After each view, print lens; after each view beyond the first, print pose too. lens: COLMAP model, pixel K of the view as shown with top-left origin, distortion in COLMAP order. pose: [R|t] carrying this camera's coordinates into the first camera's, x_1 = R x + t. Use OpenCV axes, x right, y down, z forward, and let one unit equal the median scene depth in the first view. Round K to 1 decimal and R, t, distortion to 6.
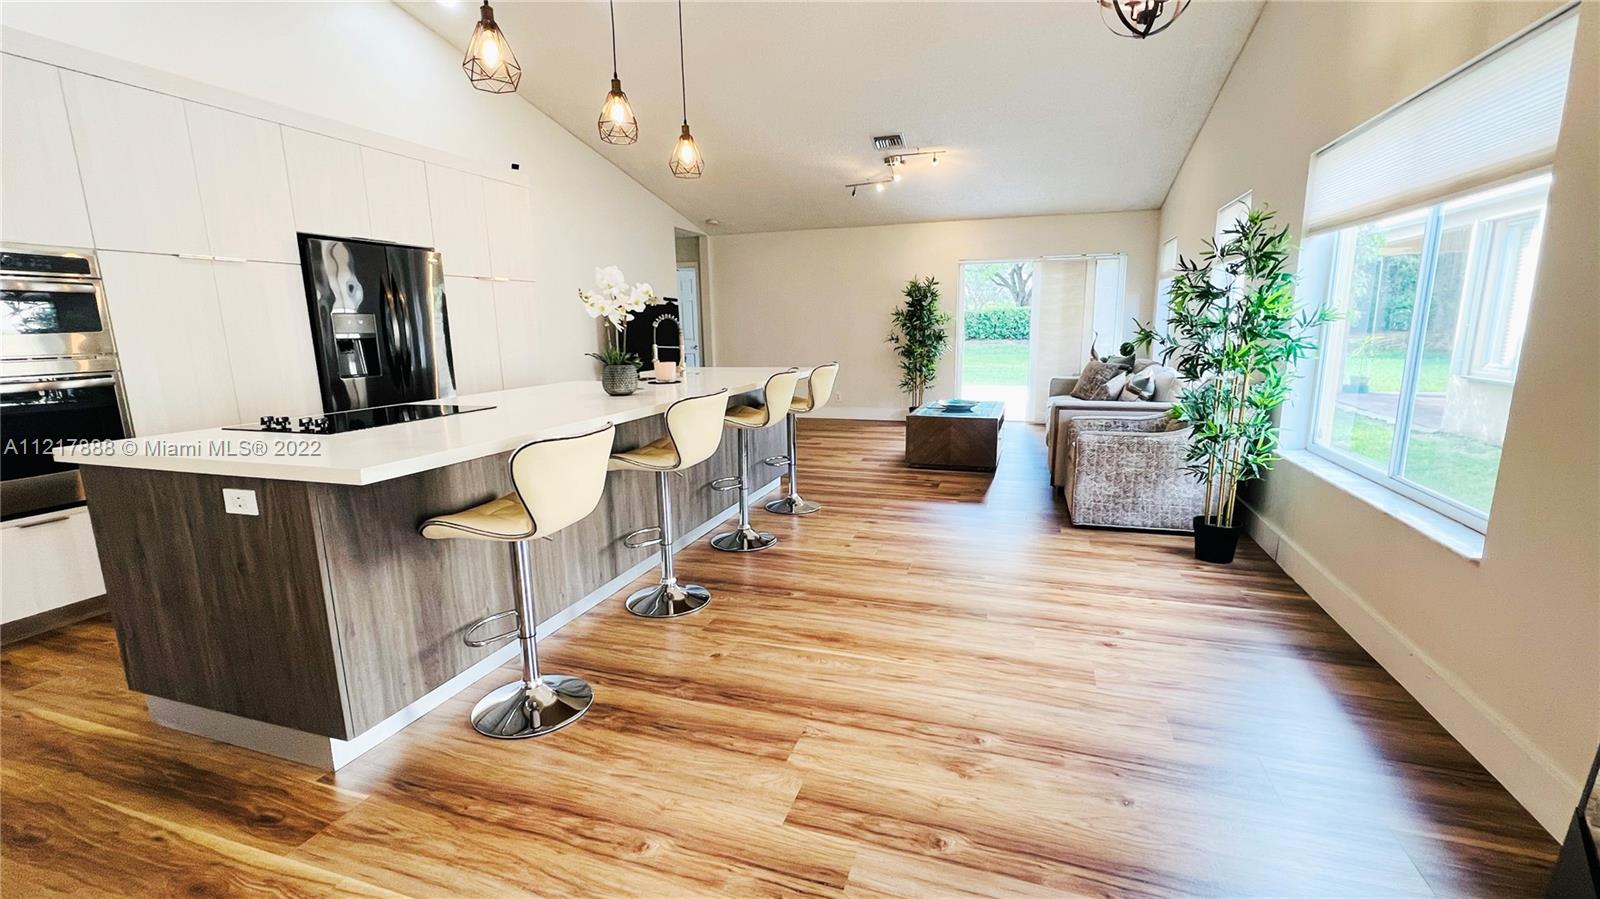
lens RADIAL K [[685.3, 0, 804.2], [0, 685.3, 454.6], [0, 0, 1]] dist [-0.000998, -0.000001]
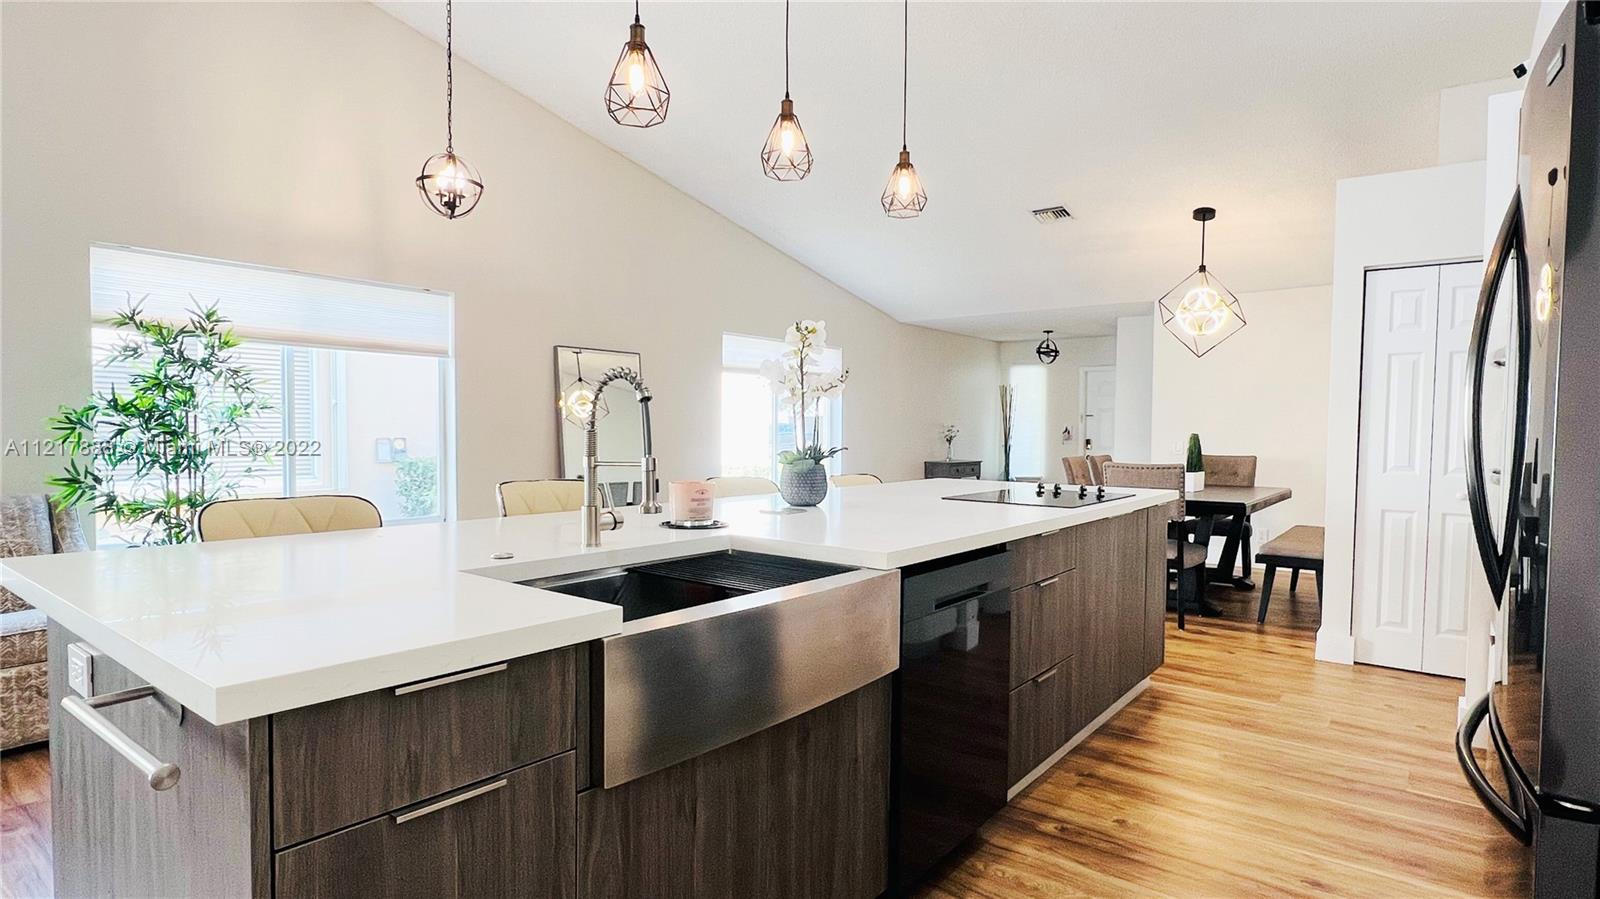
lens RADIAL K [[831.6, 0, 801.0], [0, 831.6, 458.9], [0, 0, 1]] dist [0.001613, 0.000073]
pose [[-0.941935, -0.004230, 0.335770, -0.497336], [0.070271, 0.975298, 0.209419, -0.282767], [-0.328361, 0.220854, -0.918370, 1.589473]]
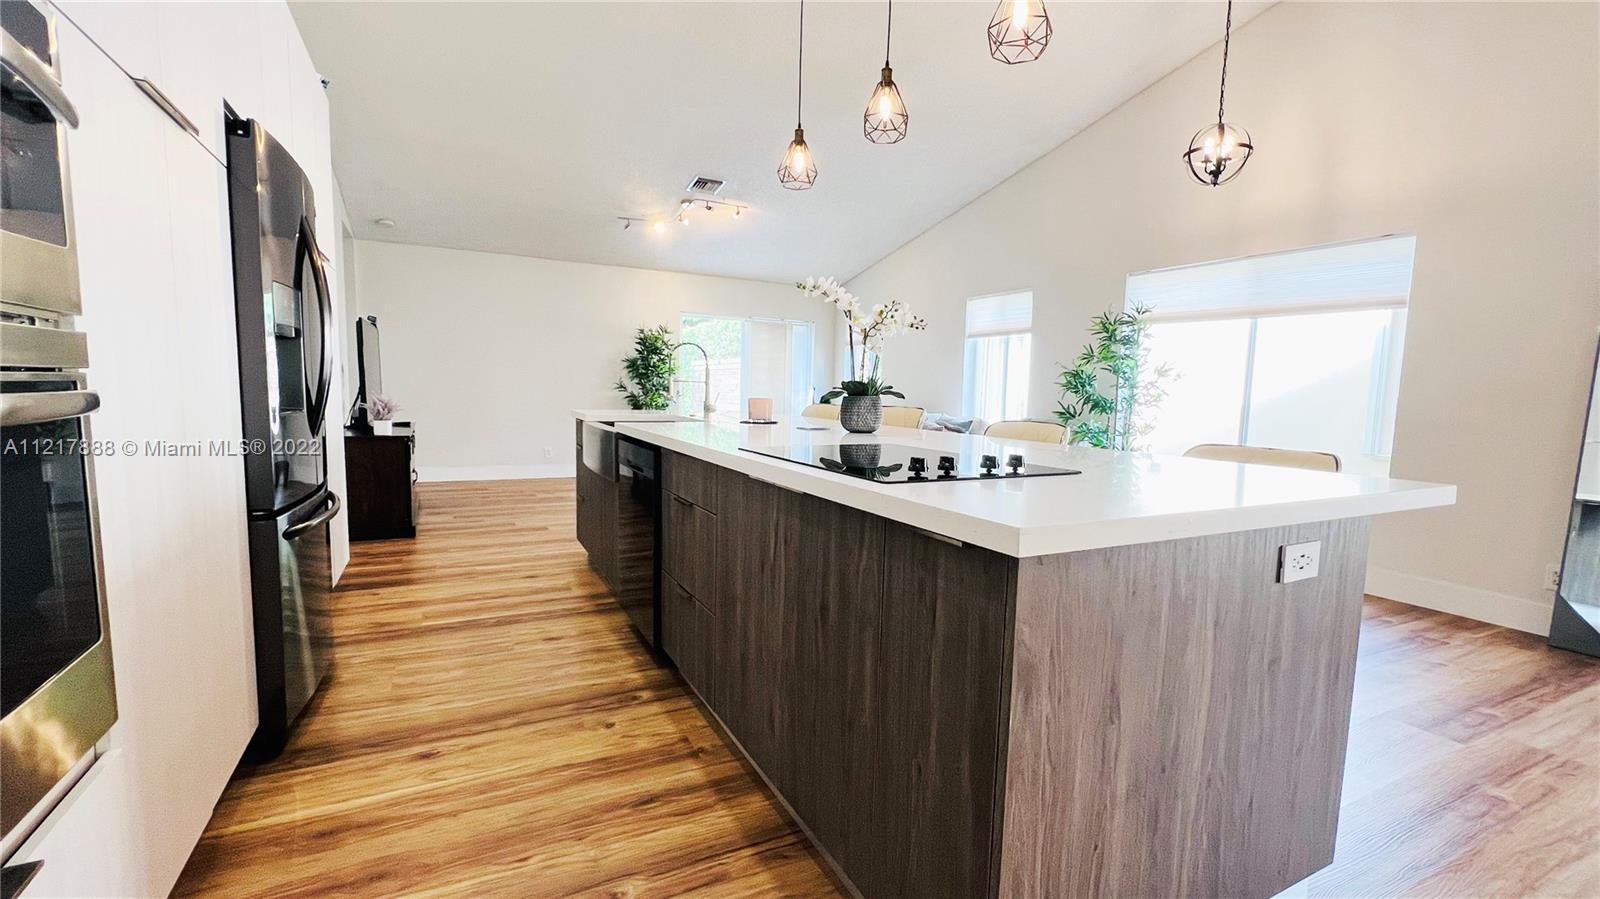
lens RADIAL K [[685.3, 0, 804.2], [0, 685.3, 454.6], [0, 0, 1]] dist [-0.000998, -0.000001]
pose [[0.697028, -0.035181, 0.716180, -0.803831], [0.097767, 0.994131, -0.046318, -0.025688], [-0.710347, 0.102304, 0.696377, 0.424066]]
